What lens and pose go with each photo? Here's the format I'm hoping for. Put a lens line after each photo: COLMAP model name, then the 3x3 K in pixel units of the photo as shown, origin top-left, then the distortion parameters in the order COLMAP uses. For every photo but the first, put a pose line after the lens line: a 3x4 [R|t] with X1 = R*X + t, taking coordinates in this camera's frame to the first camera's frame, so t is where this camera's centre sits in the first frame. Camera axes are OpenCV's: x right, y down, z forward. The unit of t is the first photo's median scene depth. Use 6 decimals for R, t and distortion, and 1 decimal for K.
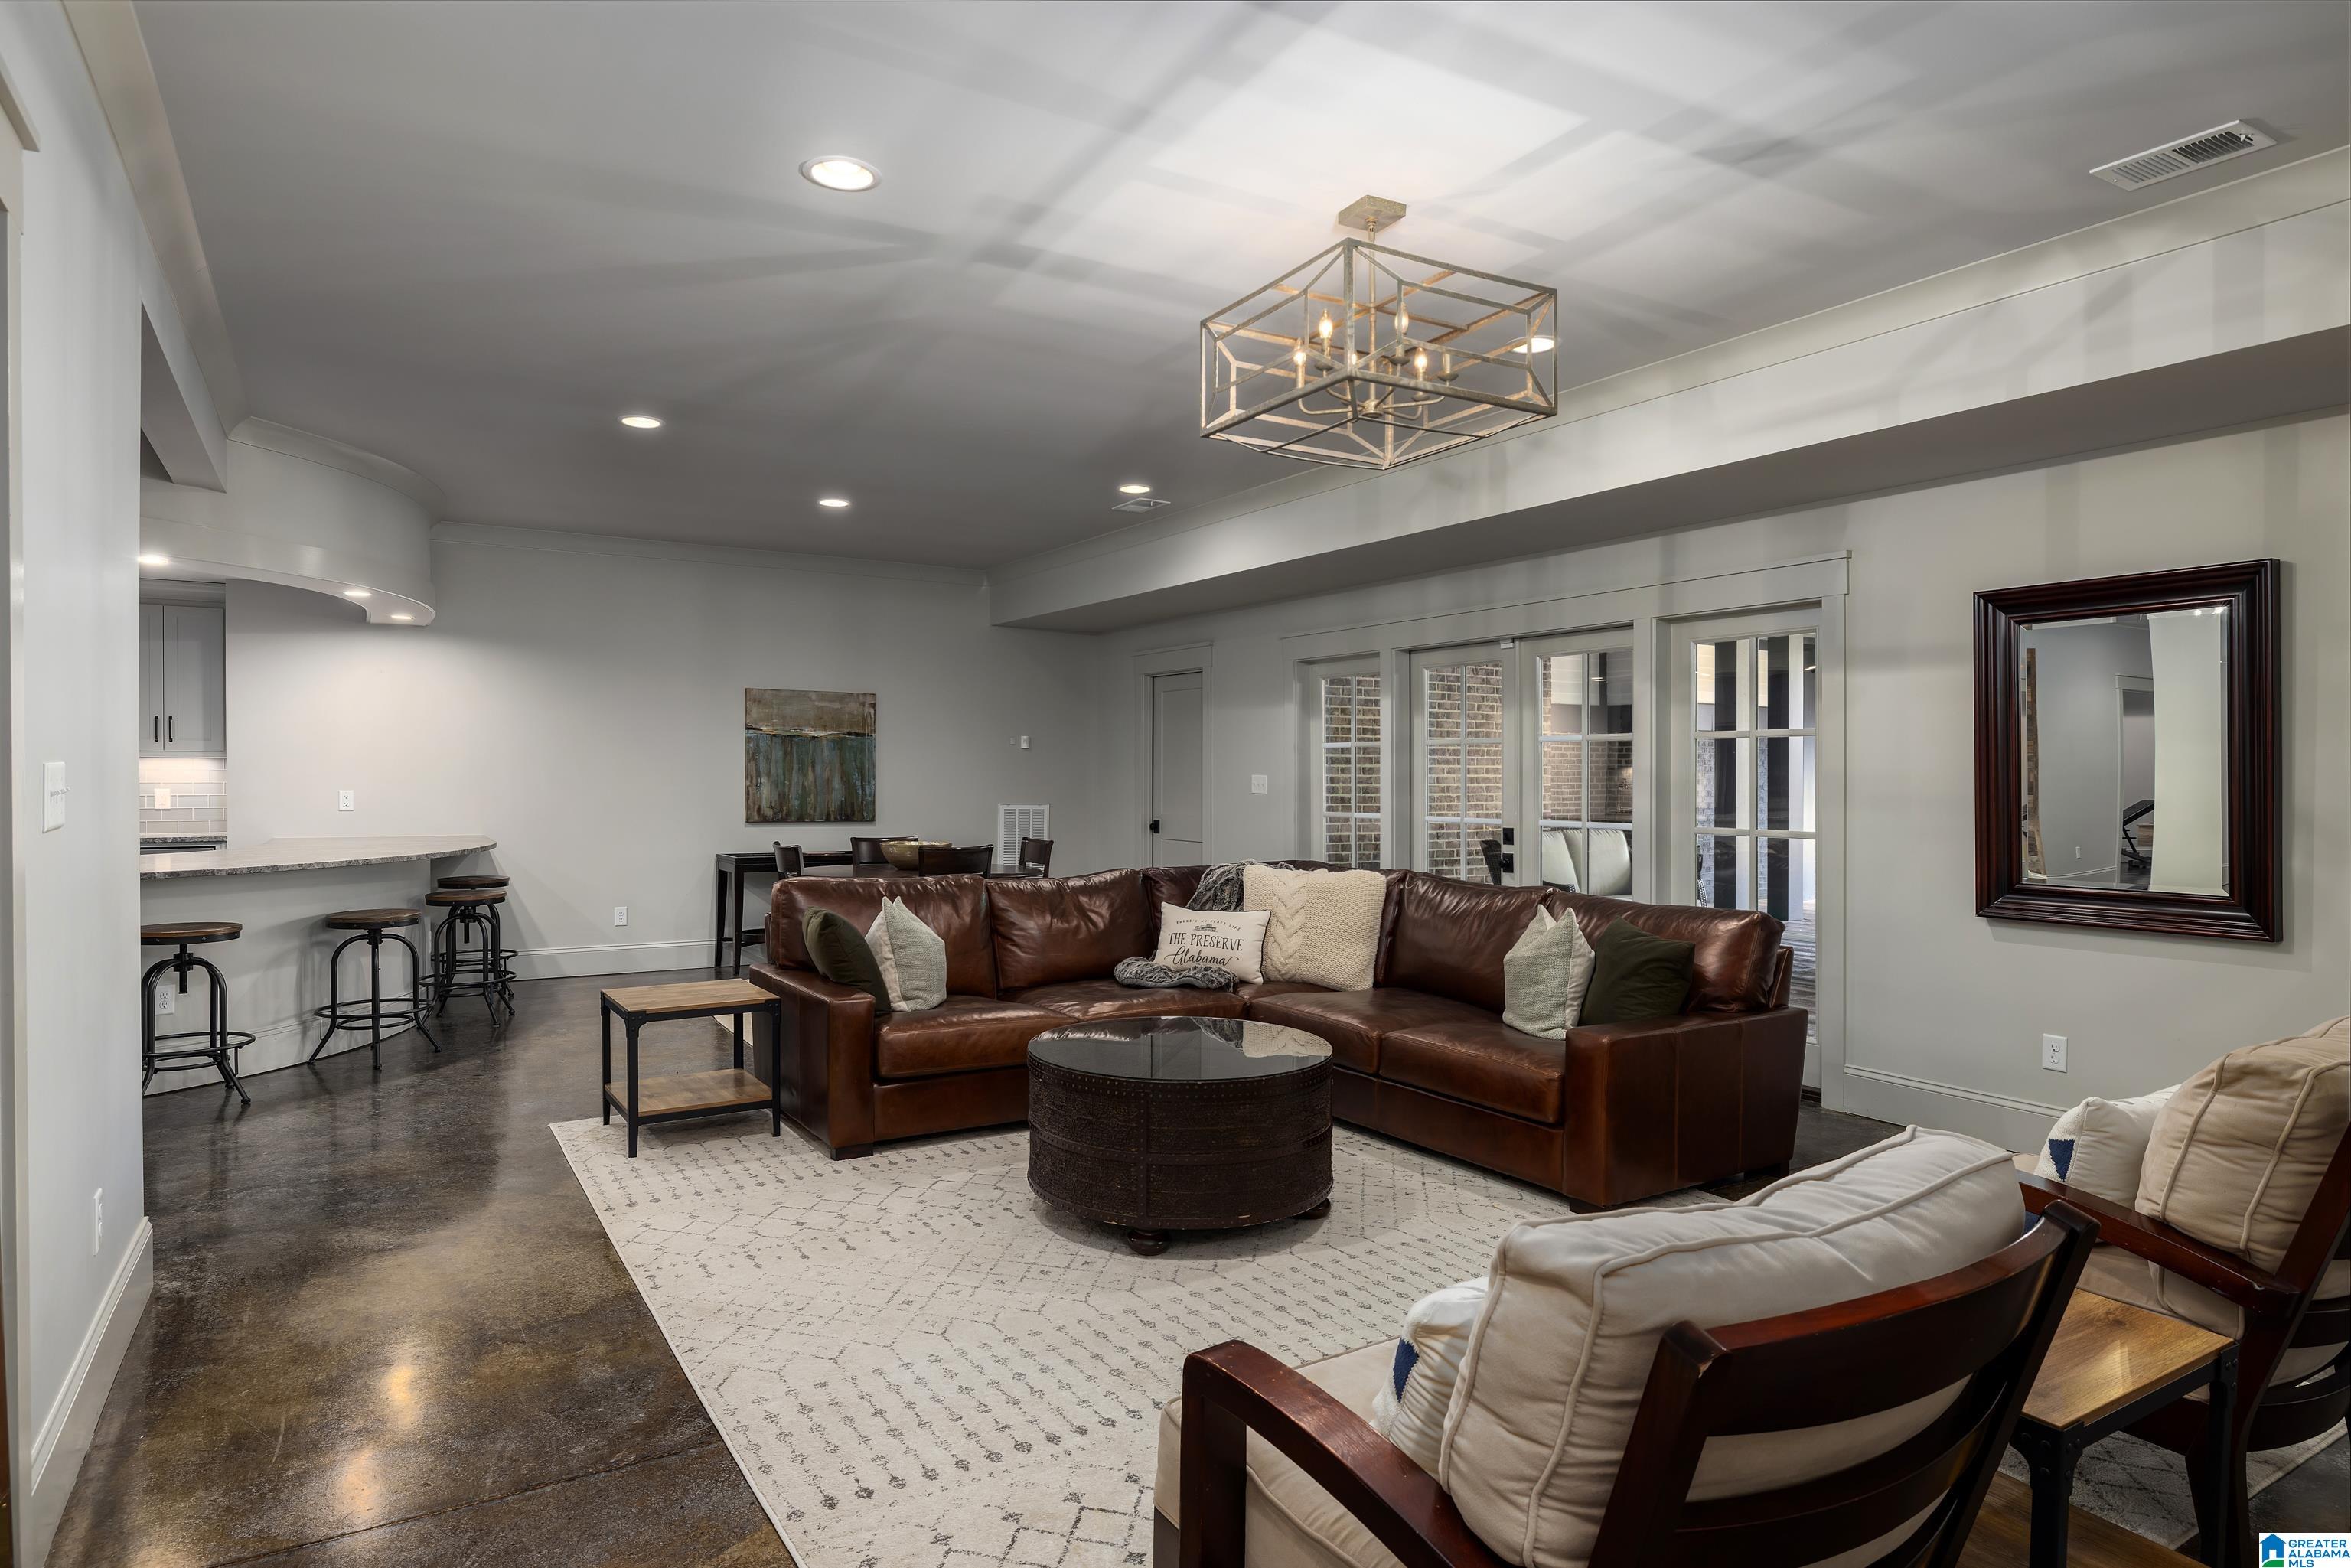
lens RADIAL K [[1354.8, 0, 1175.5], [0, 1354.8, 784.0], [0, 0, 1]] dist [-0.003351, -0.000089]
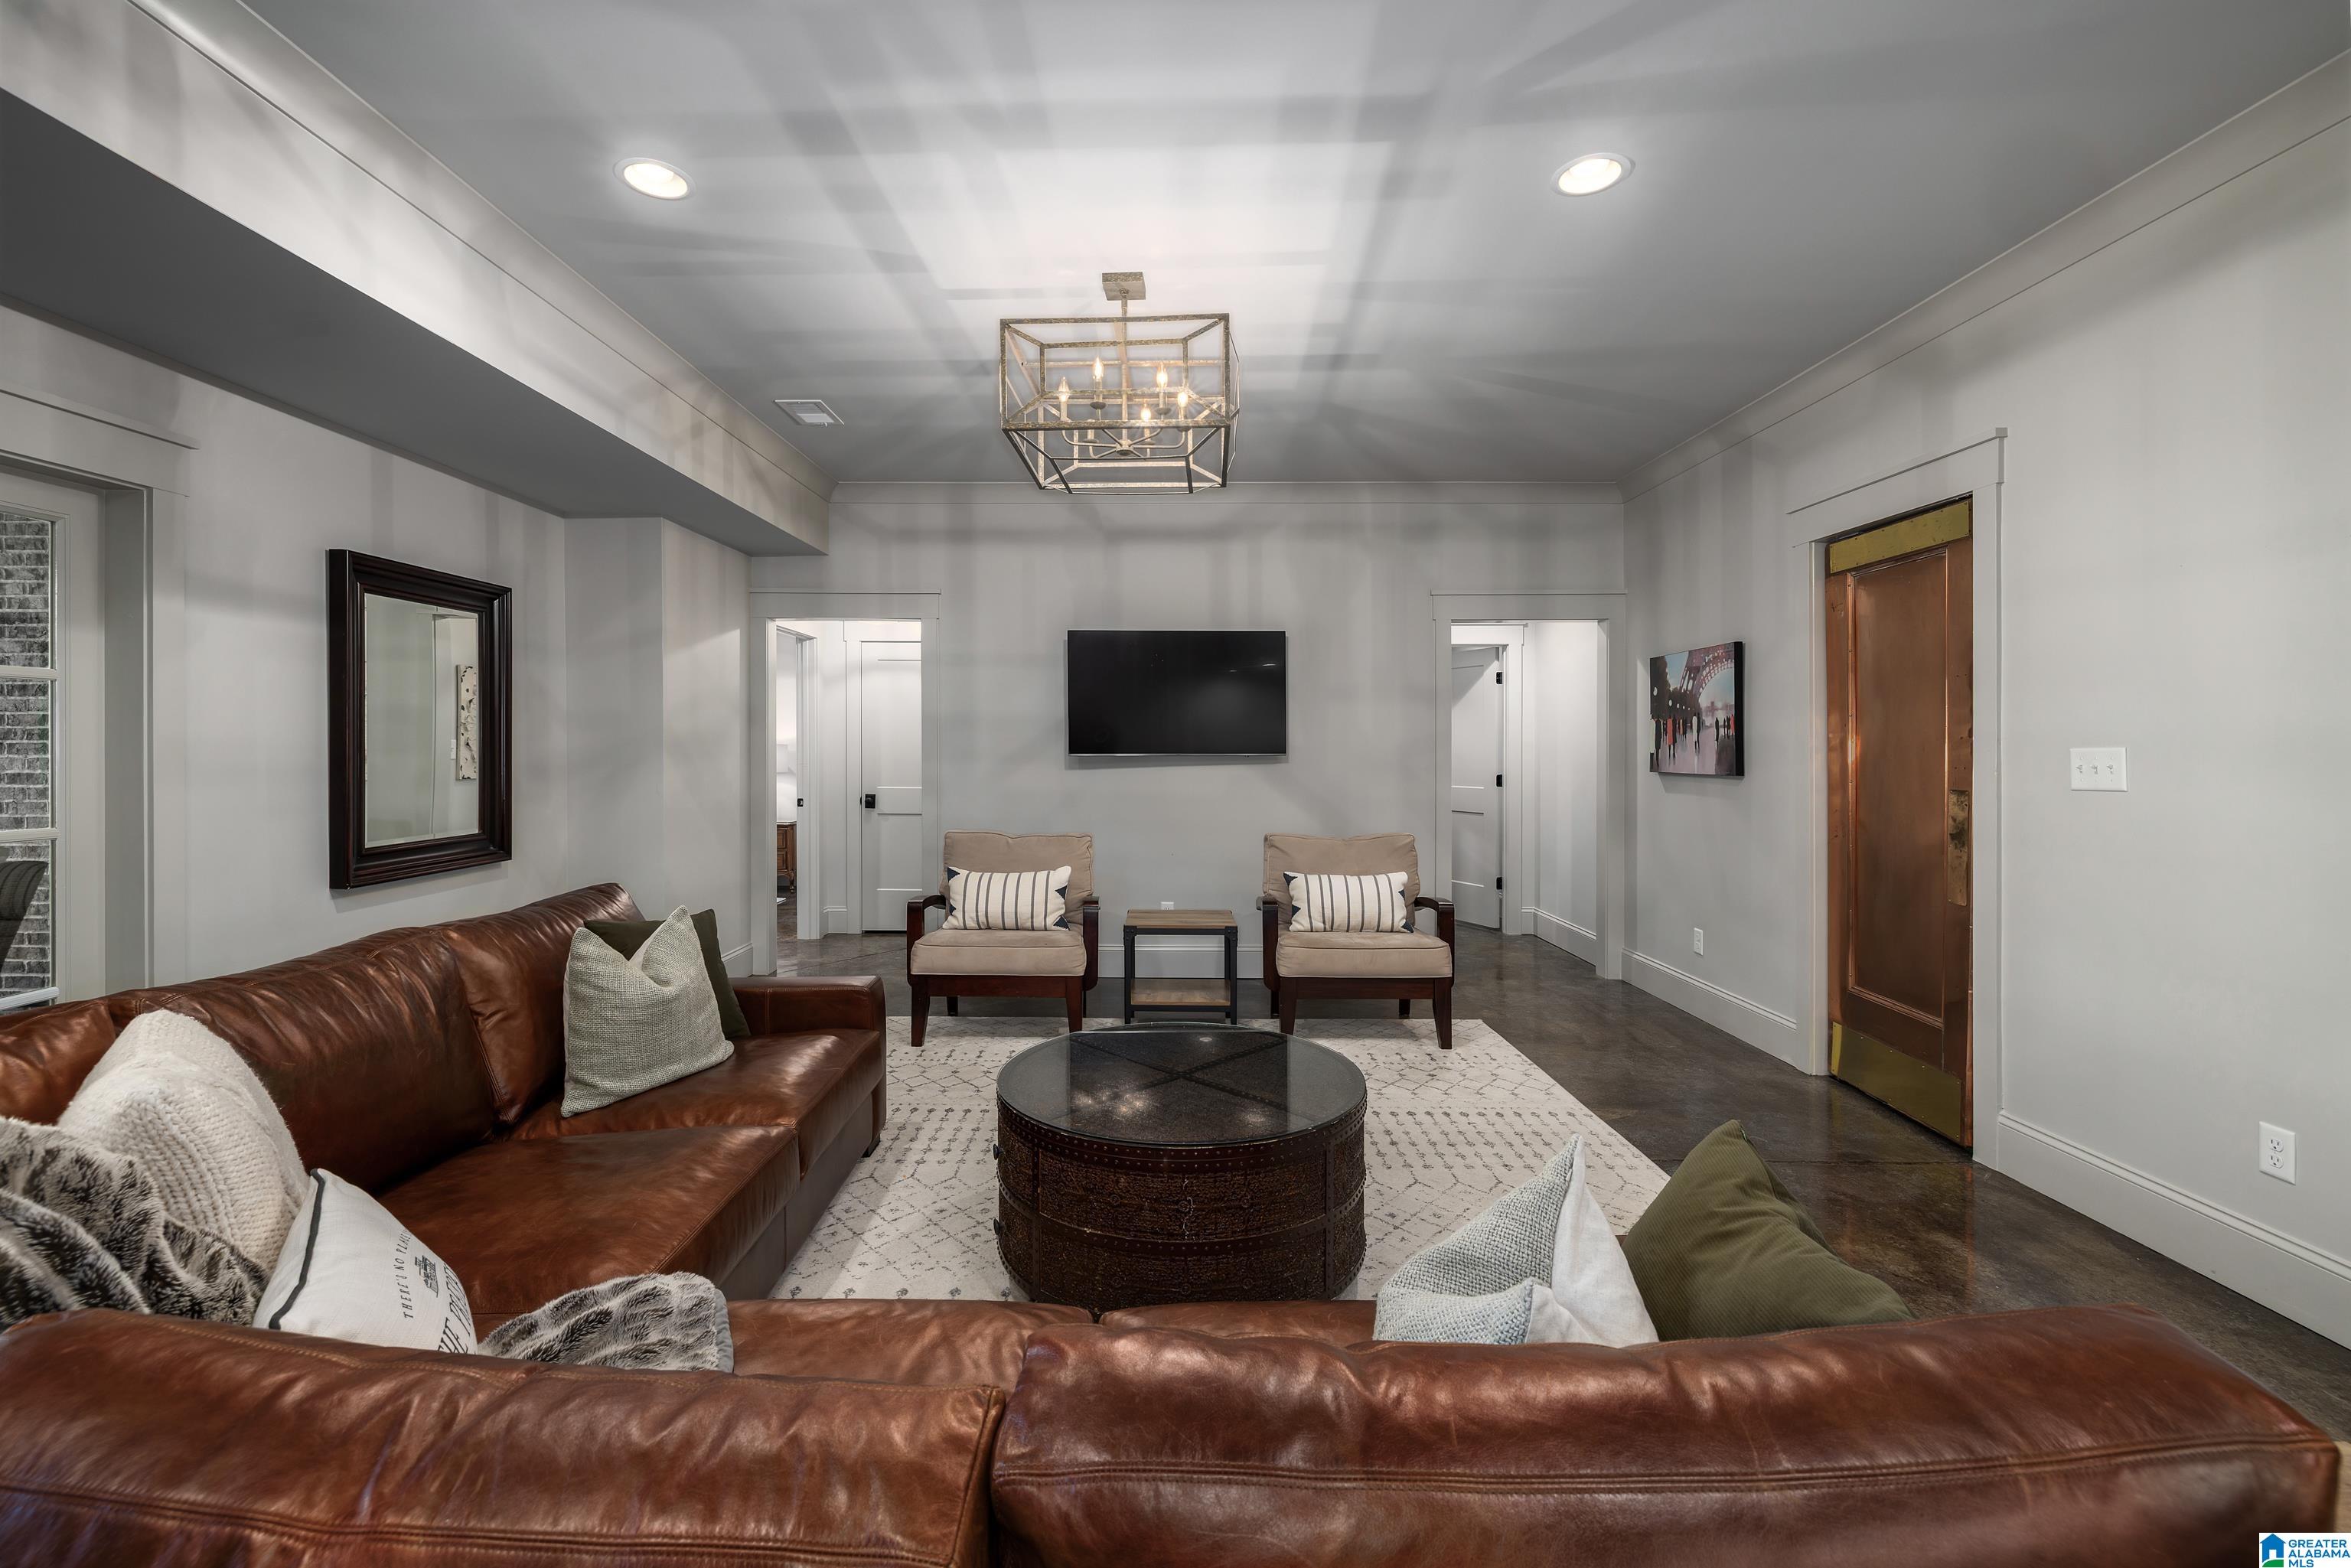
lens RADIAL K [[989.7, 0, 1169.9], [0, 989.7, 742.1], [0, 0, 1]] dist [-0.000451, -0.000024]
pose [[-0.850940, -0.005715, 0.525233, -0.209307], [-0.003647, 0.999981, 0.004973, -0.009506], [-0.525251, 0.002316, -0.850944, 1.016097]]
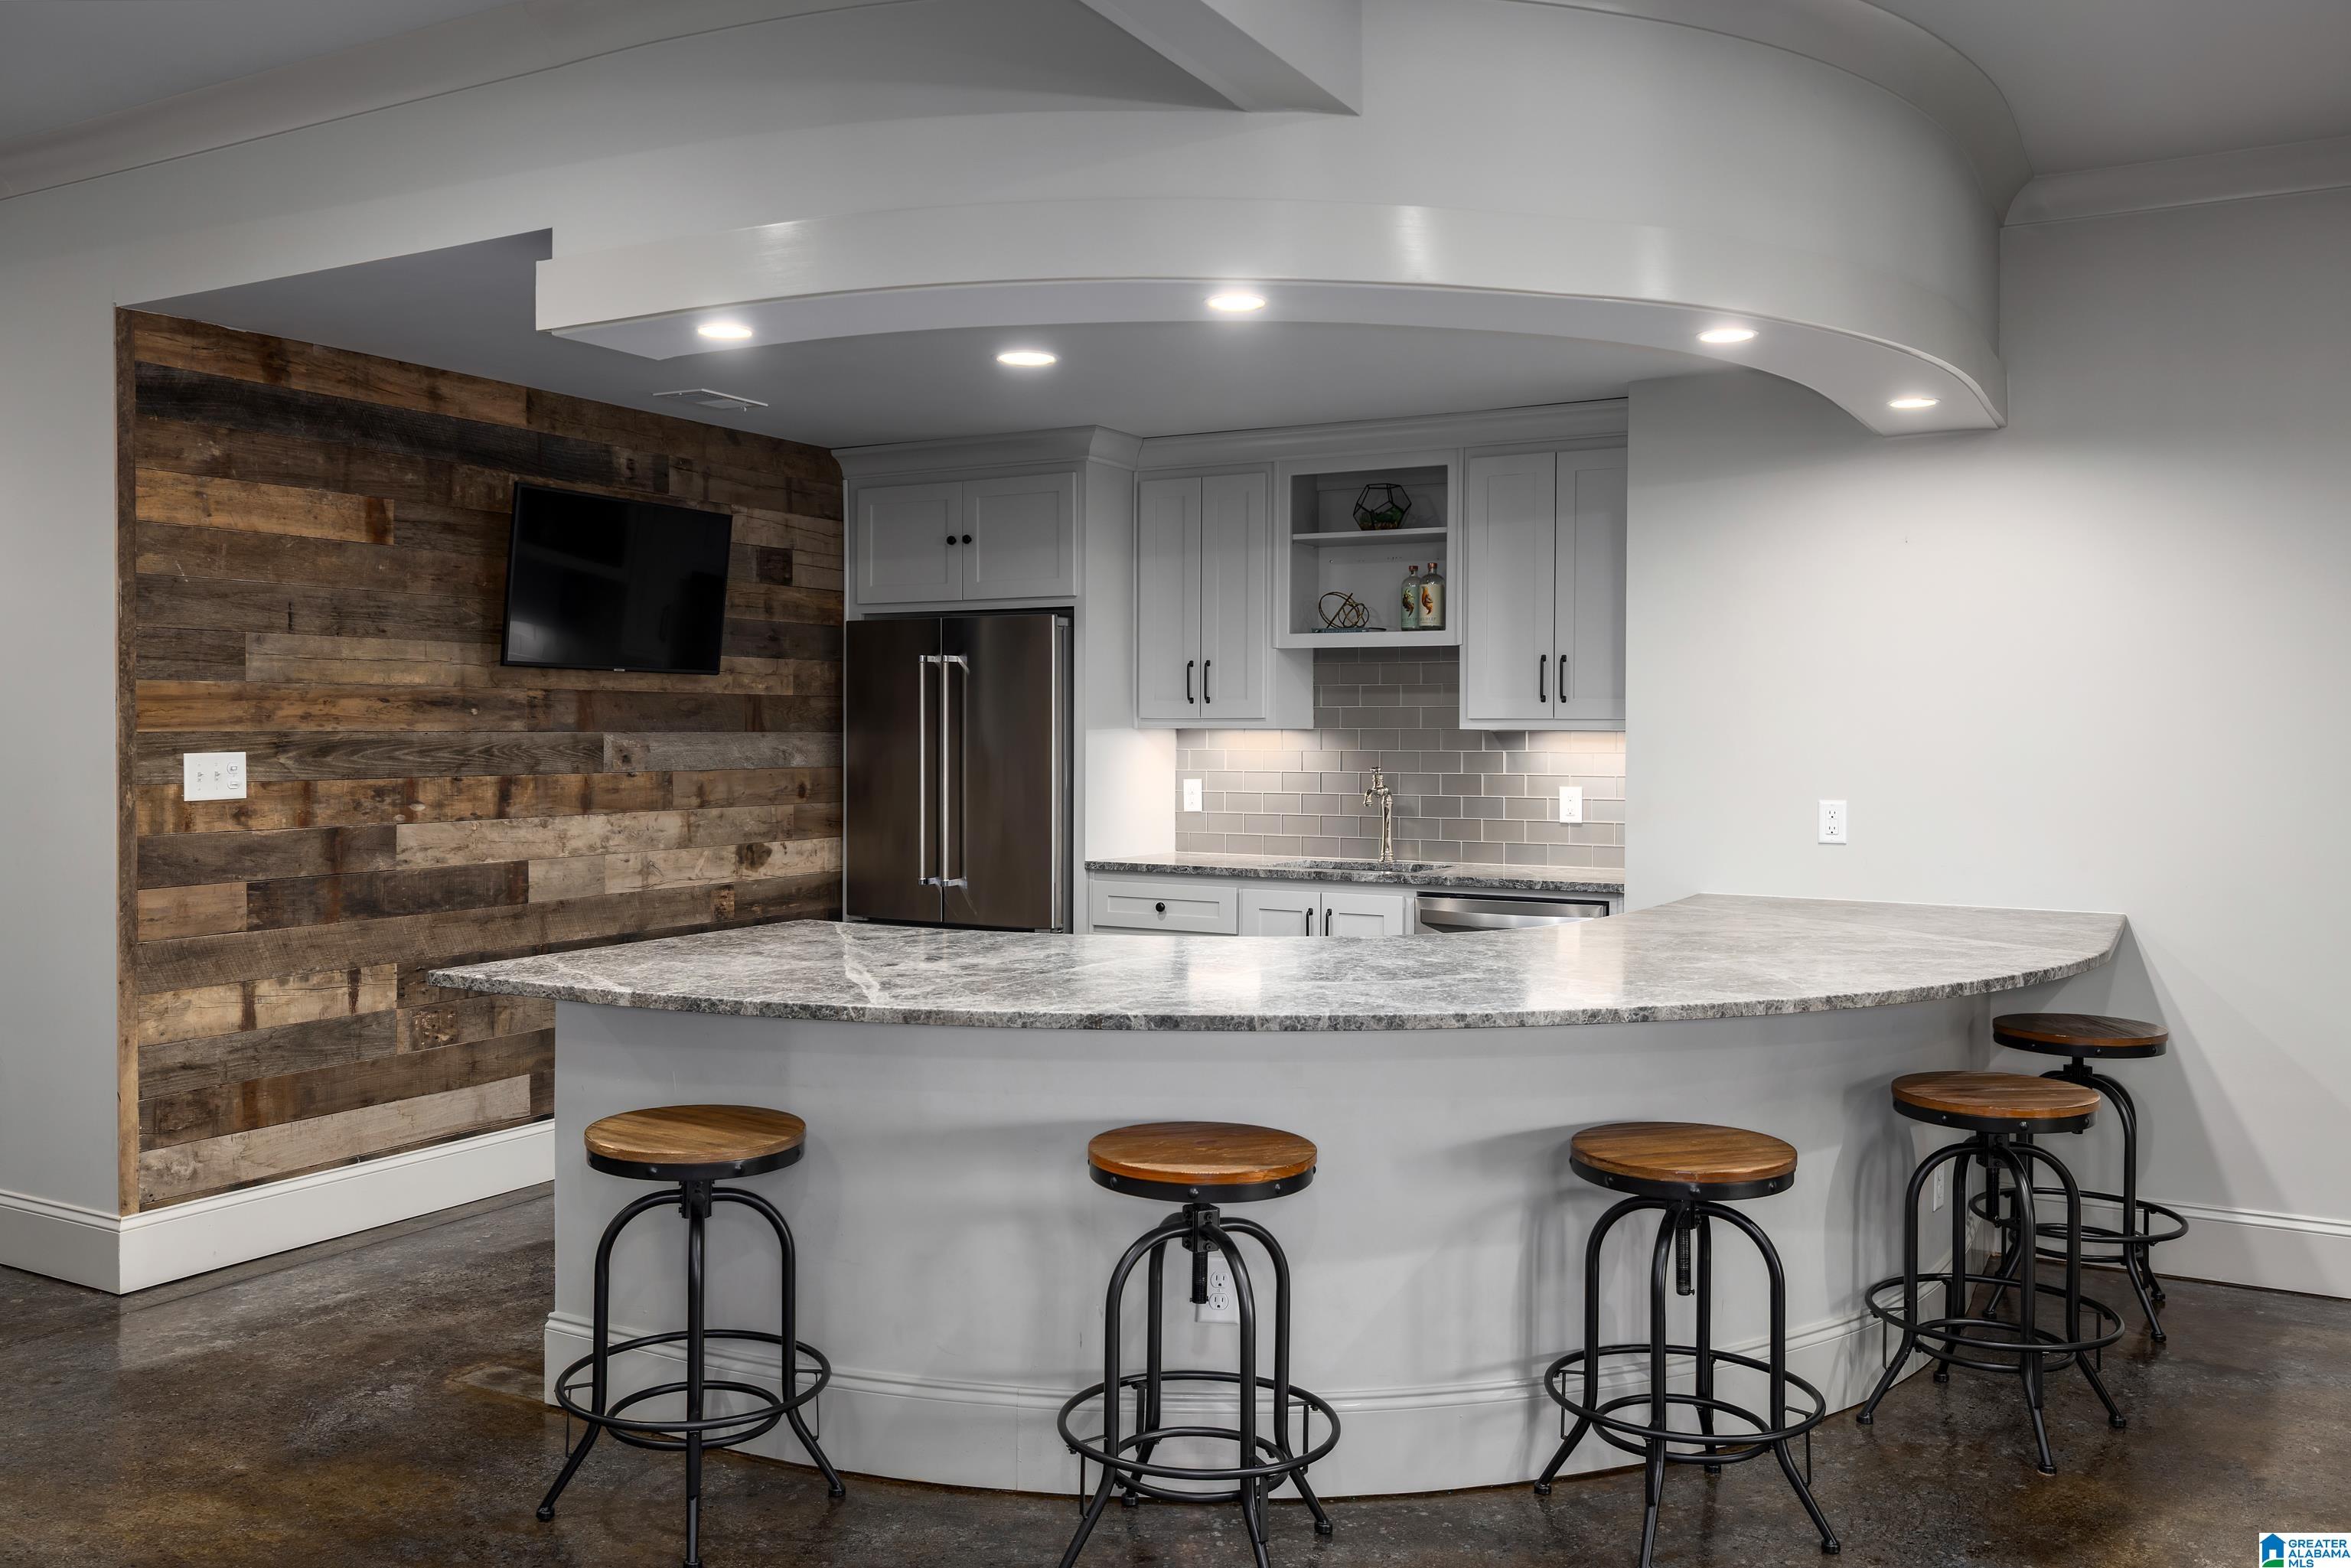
lens RADIAL K [[1918.1, 0, 1175.5], [0, 1918.1, 784.0], [0, 0, 1]] dist [0.011565, 0.003344]
pose [[0.489179, 0.021446, -0.871920, -0.191013], [-0.005553, 0.999754, 0.021475, -0.018219], [0.872166, -0.005664, 0.489177, 0.619785]]
